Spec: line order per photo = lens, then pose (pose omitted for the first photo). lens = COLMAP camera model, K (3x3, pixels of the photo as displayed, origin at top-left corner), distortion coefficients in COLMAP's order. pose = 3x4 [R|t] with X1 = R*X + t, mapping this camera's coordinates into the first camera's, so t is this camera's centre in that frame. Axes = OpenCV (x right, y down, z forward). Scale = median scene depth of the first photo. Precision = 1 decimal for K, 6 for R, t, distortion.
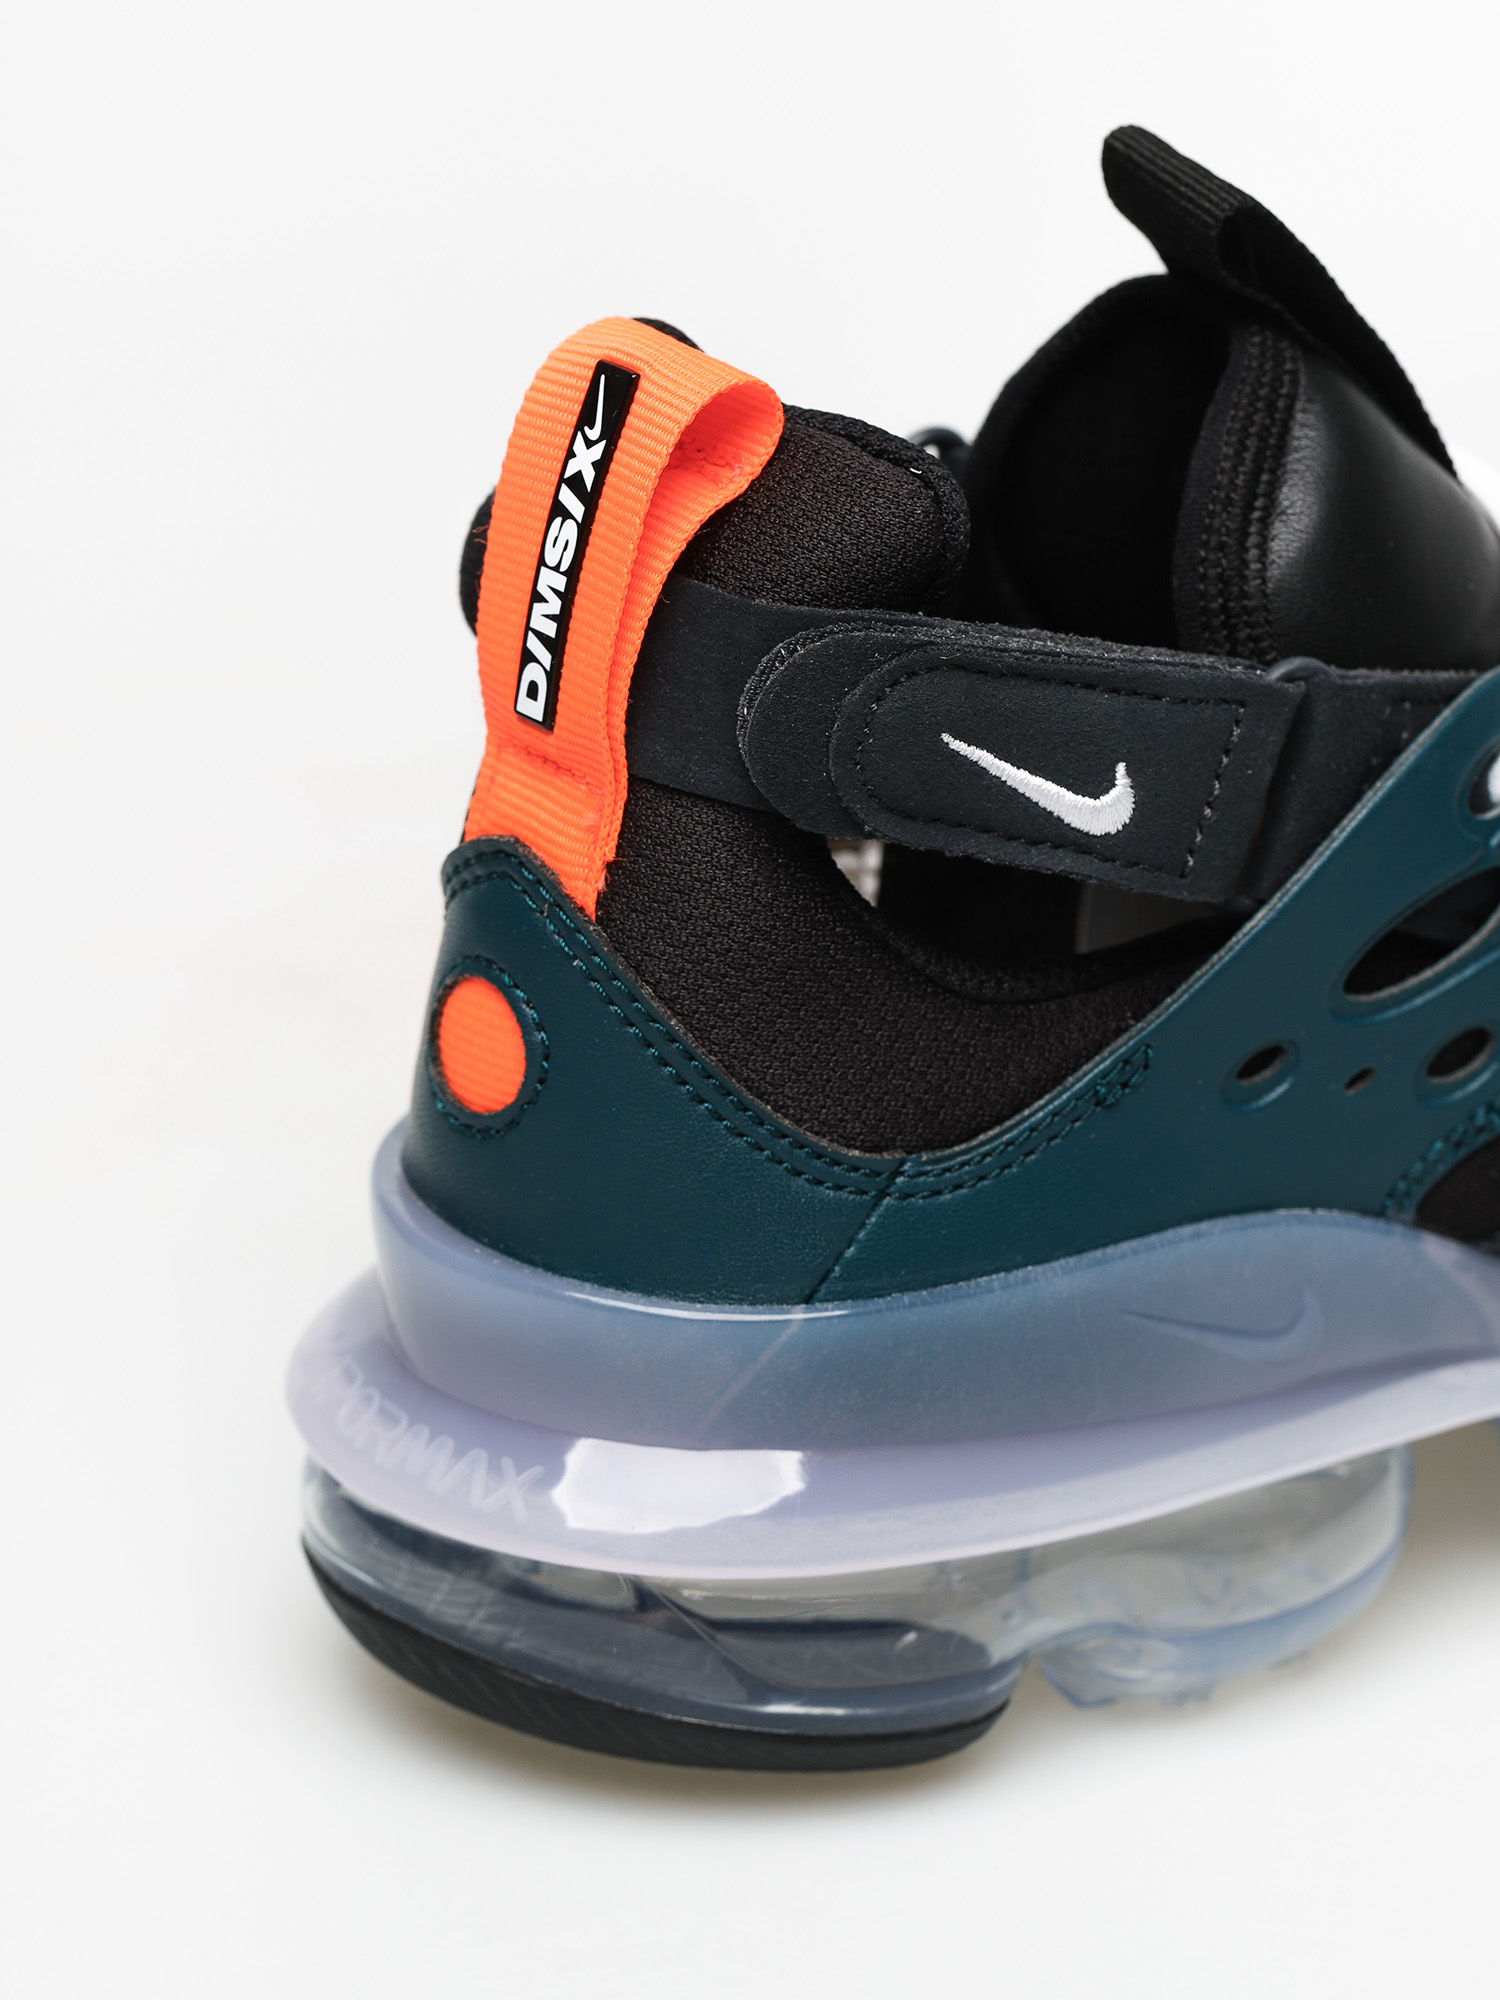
lens RADIAL K [[8596.2, 0, 750.7], [0, 8596.2, 1003.9], [0, 0, 1]] dist [-0.034520, 0.000000]
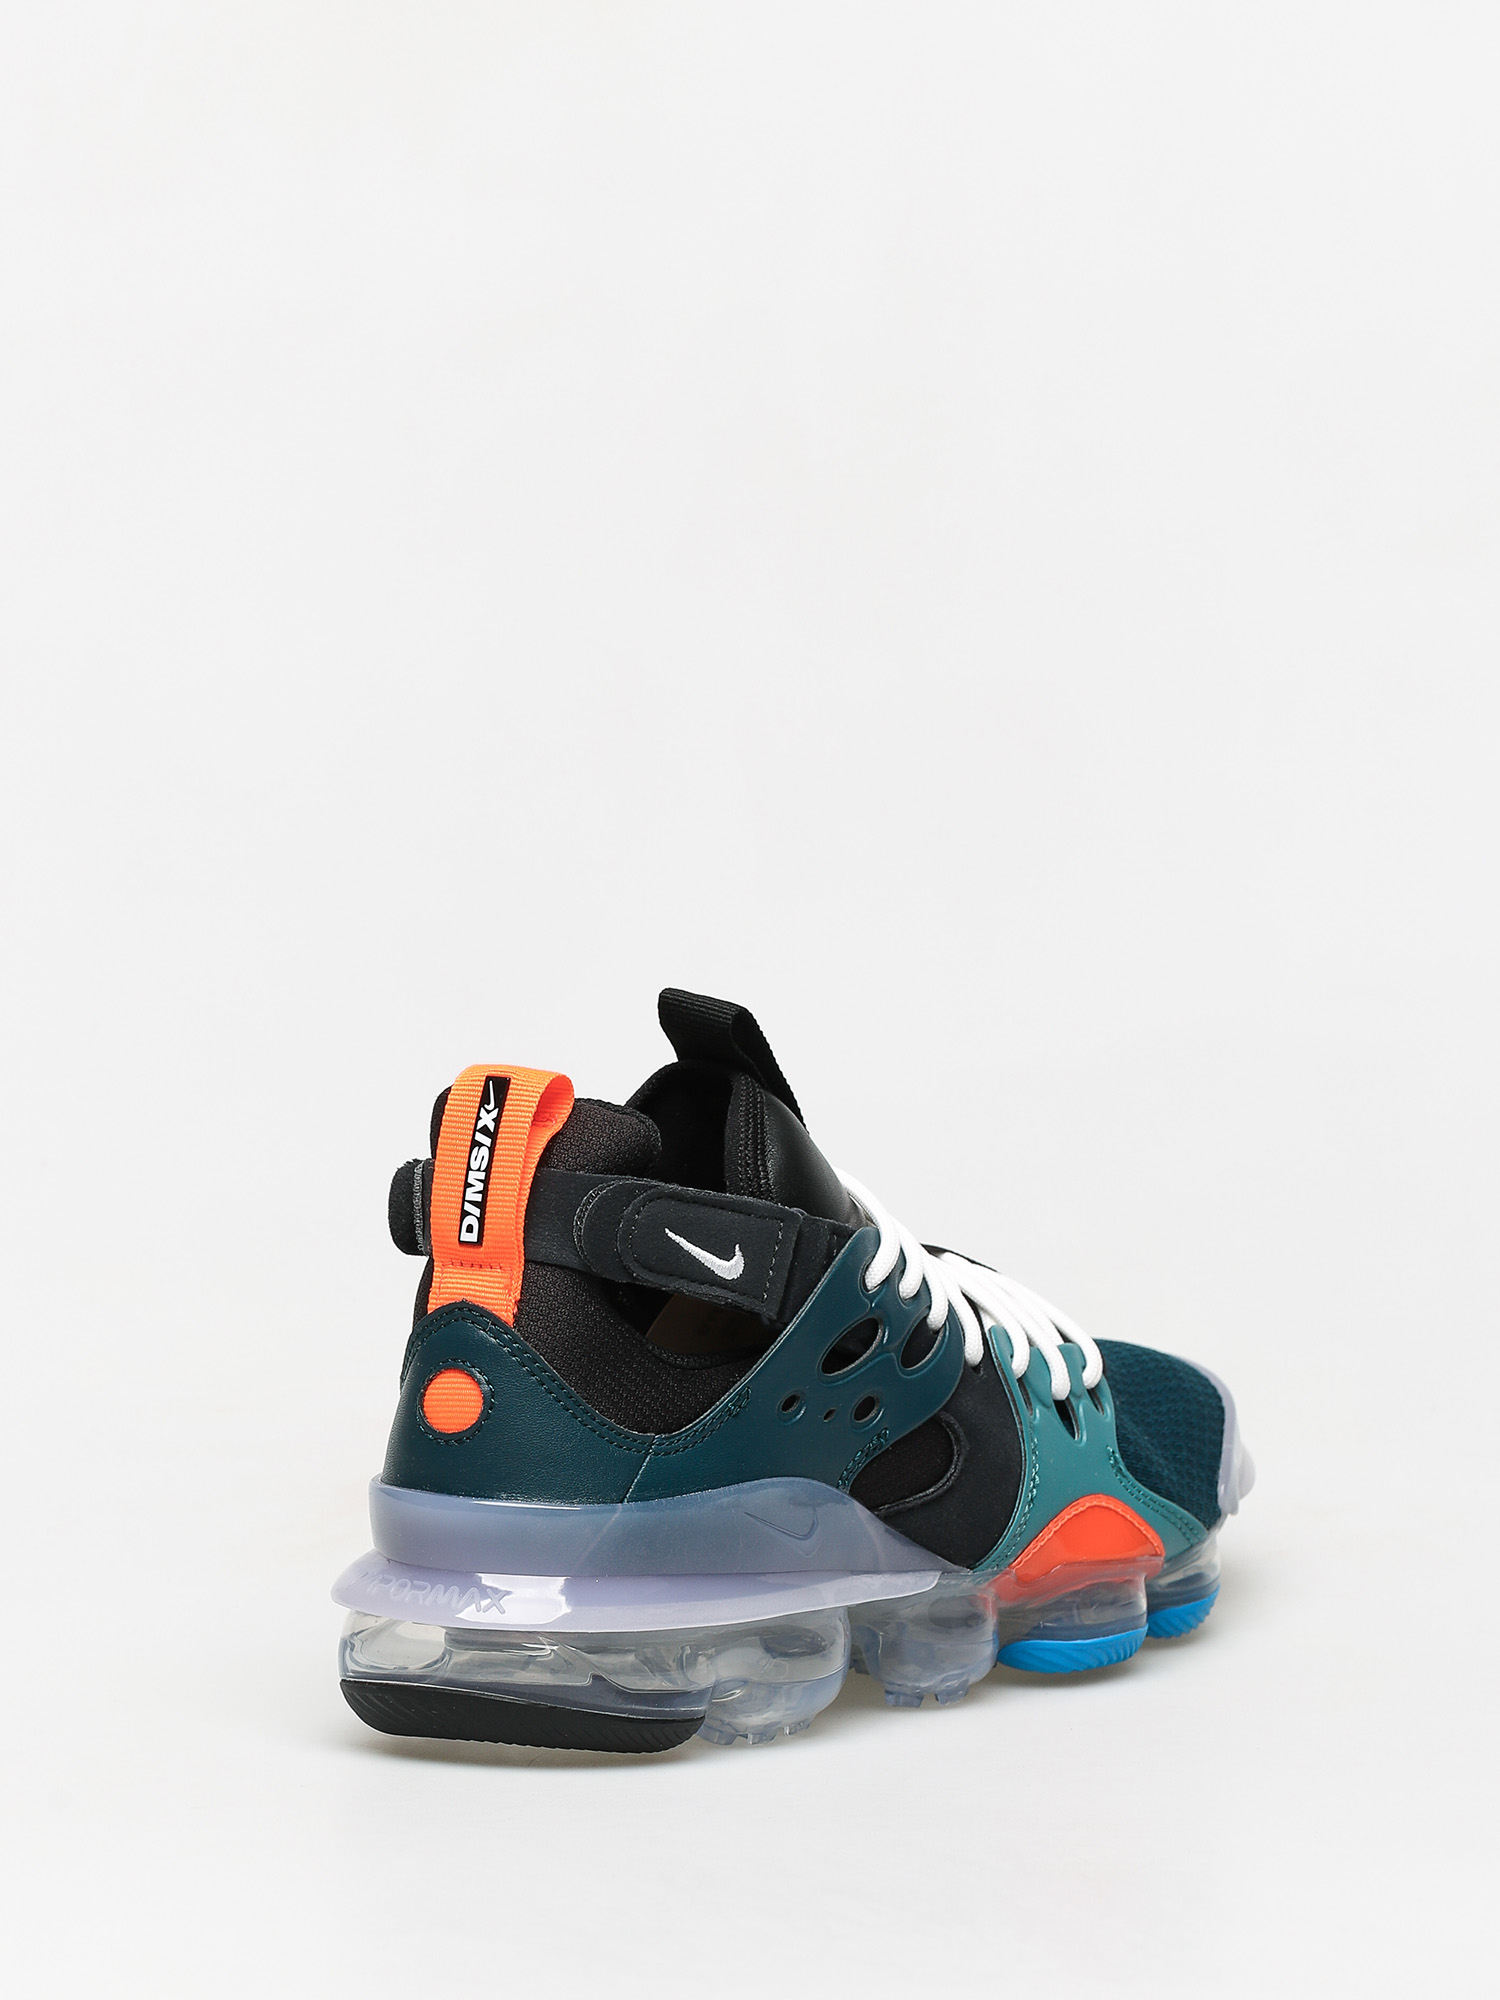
lens RADIAL K [[8596.2, 0, 749.6], [0, 8596.2, 997.9], [0, 0, 1]] dist [-0.034520, 0.000000]
pose [[0.964092, -0.055480, 0.259709, -0.514075], [0.115072, 0.968633, -0.220246, 0.389993], [-0.239343, 0.242223, 0.940236, -1.054473]]
